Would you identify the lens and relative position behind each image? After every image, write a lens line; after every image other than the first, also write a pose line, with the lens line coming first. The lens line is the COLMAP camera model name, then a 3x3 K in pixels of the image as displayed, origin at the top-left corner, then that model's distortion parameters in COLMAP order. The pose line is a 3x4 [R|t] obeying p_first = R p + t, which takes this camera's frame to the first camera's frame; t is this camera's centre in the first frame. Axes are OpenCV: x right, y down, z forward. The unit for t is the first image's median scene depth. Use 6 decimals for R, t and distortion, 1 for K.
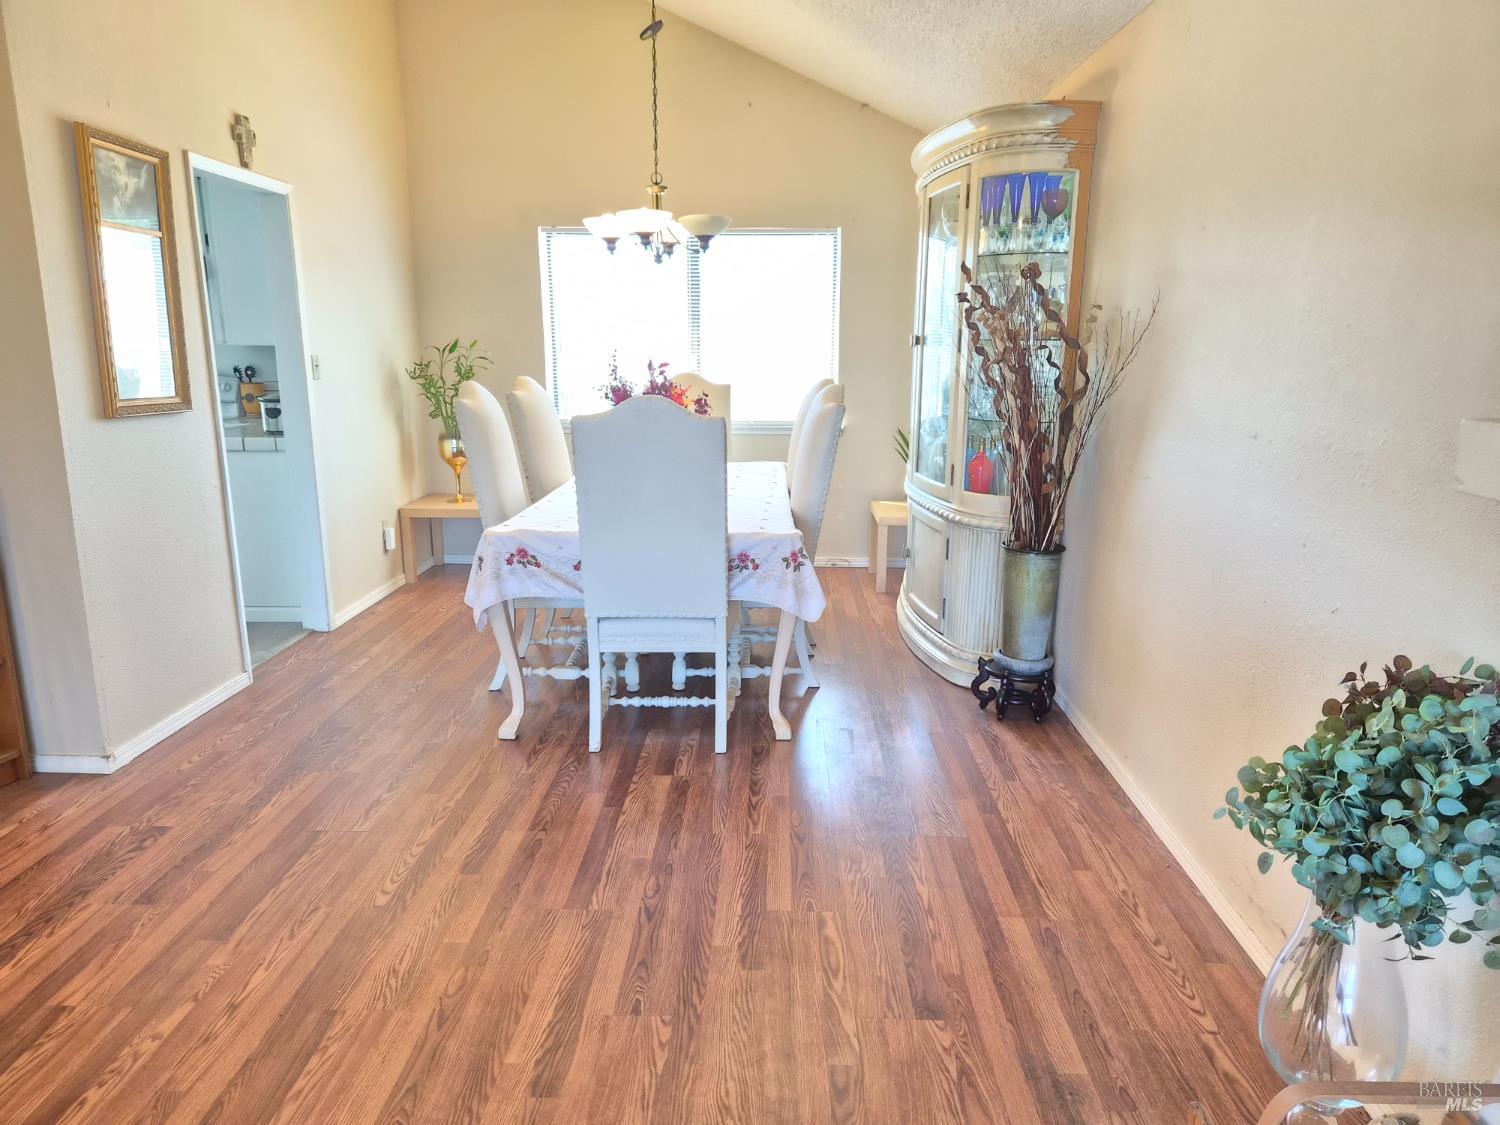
lens RADIAL K [[1004.2, 0, 772.1], [0, 1004.2, 579.4], [0, 0, 1]] dist [0.062248, -0.054403]
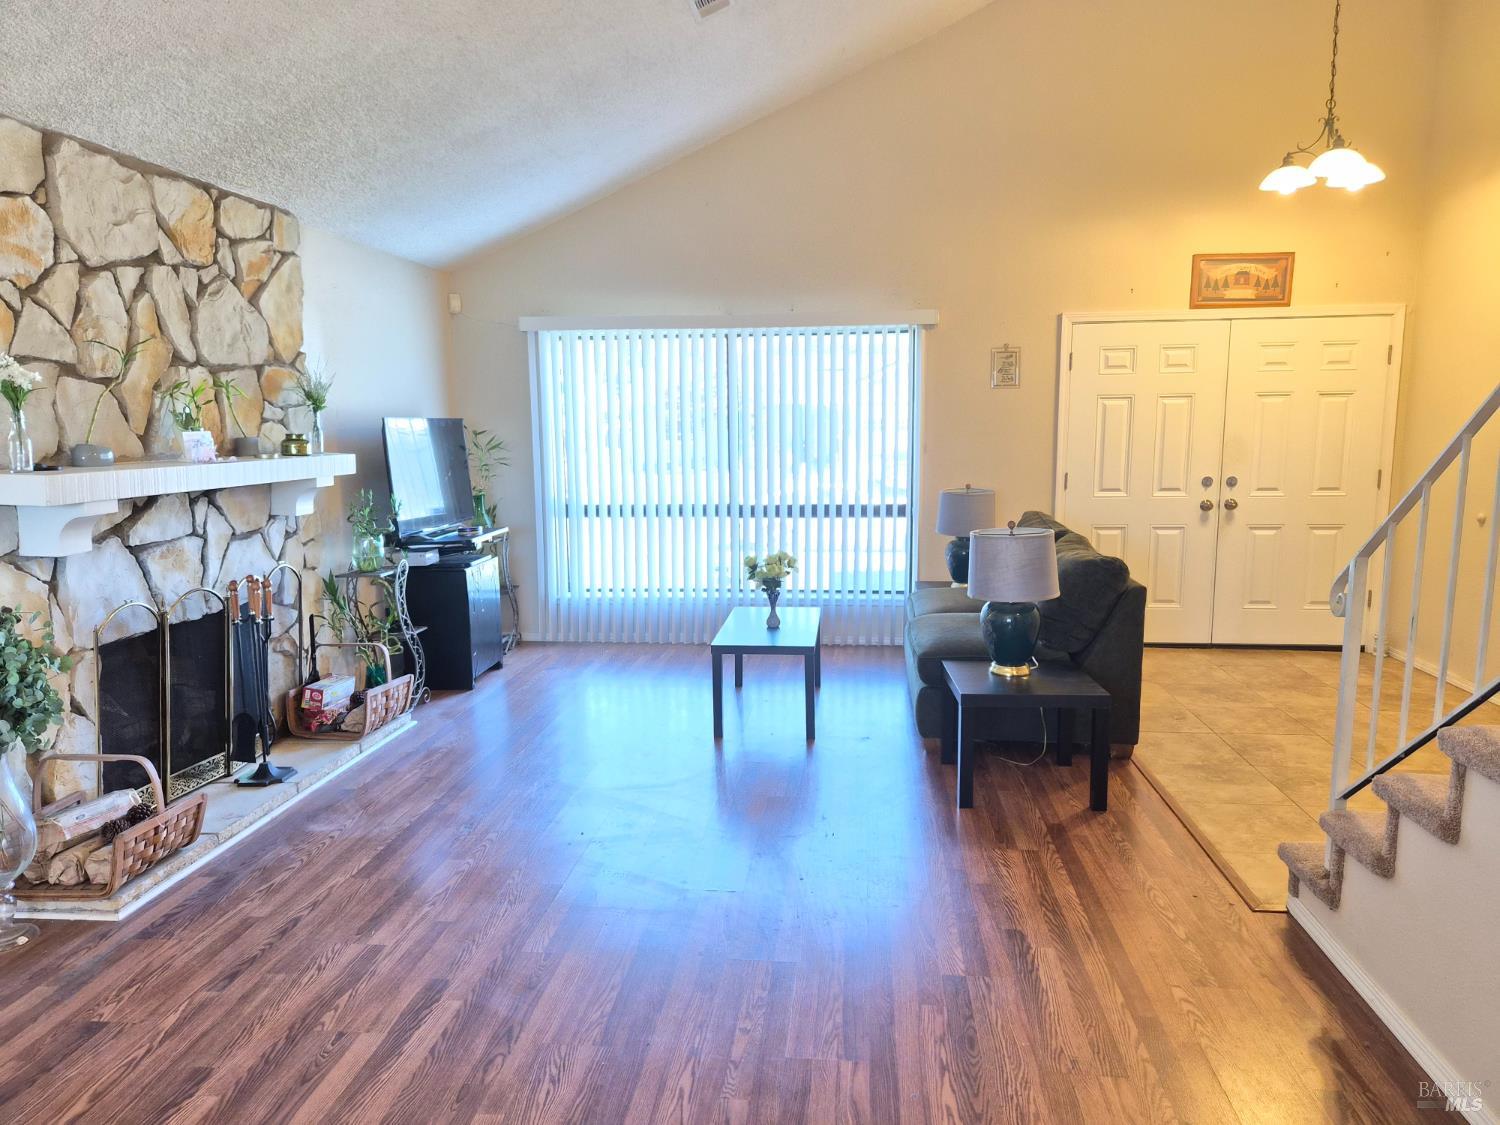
lens RADIAL K [[1004.2, 0, 753.2], [0, 1004.2, 561.7], [0, 0, 1]] dist [0.062248, -0.054403]
pose [[-0.995352, -0.011462, 0.095620, -0.434146], [0.024342, 0.930708, 0.364952, -0.290246], [-0.093177, 0.365583, -0.926103, 1.139371]]
